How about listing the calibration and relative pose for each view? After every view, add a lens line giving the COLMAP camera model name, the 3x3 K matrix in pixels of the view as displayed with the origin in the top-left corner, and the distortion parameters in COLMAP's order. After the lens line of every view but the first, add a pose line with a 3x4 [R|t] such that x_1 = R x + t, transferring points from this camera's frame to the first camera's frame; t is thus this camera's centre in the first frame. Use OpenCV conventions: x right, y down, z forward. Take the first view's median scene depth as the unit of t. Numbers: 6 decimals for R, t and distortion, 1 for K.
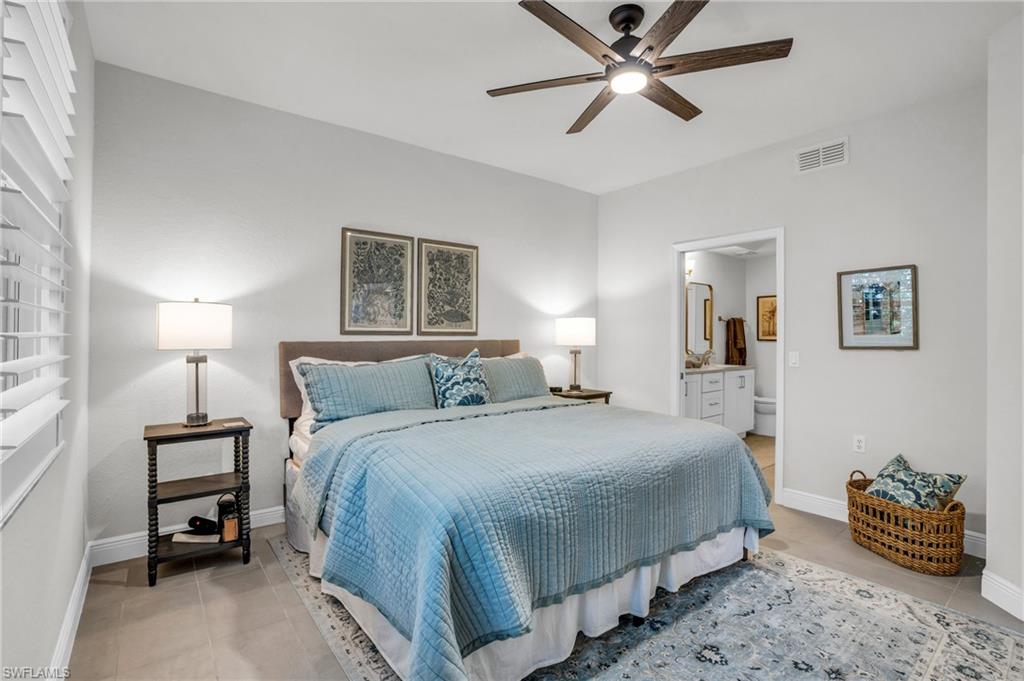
lens RADIAL K [[479.4, 0, 504.2], [0, 479.4, 340.1], [0, 0, 1]] dist [-0.072439, 0.027820]
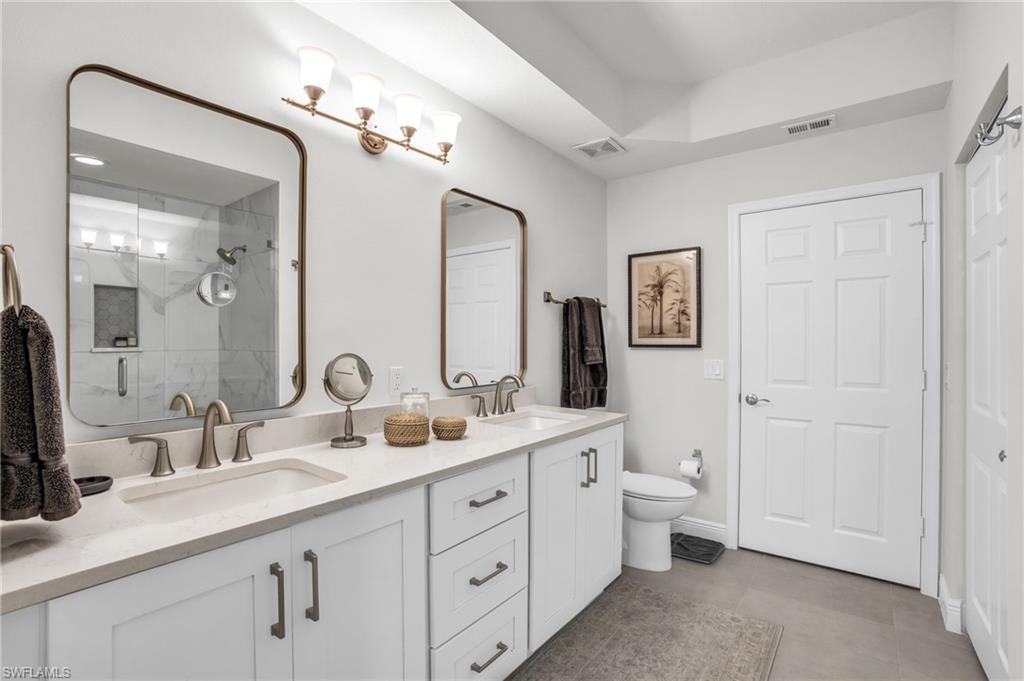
lens RADIAL K [[479.4, 0, 504.2], [0, 479.4, 340.1], [0, 0, 1]] dist [-0.072439, 0.027820]
pose [[0.971011, -0.001035, 0.239033, 0.311448], [0.002311, 0.999985, -0.005056, -0.004159], [-0.239024, 0.005462, 0.970998, 0.582883]]
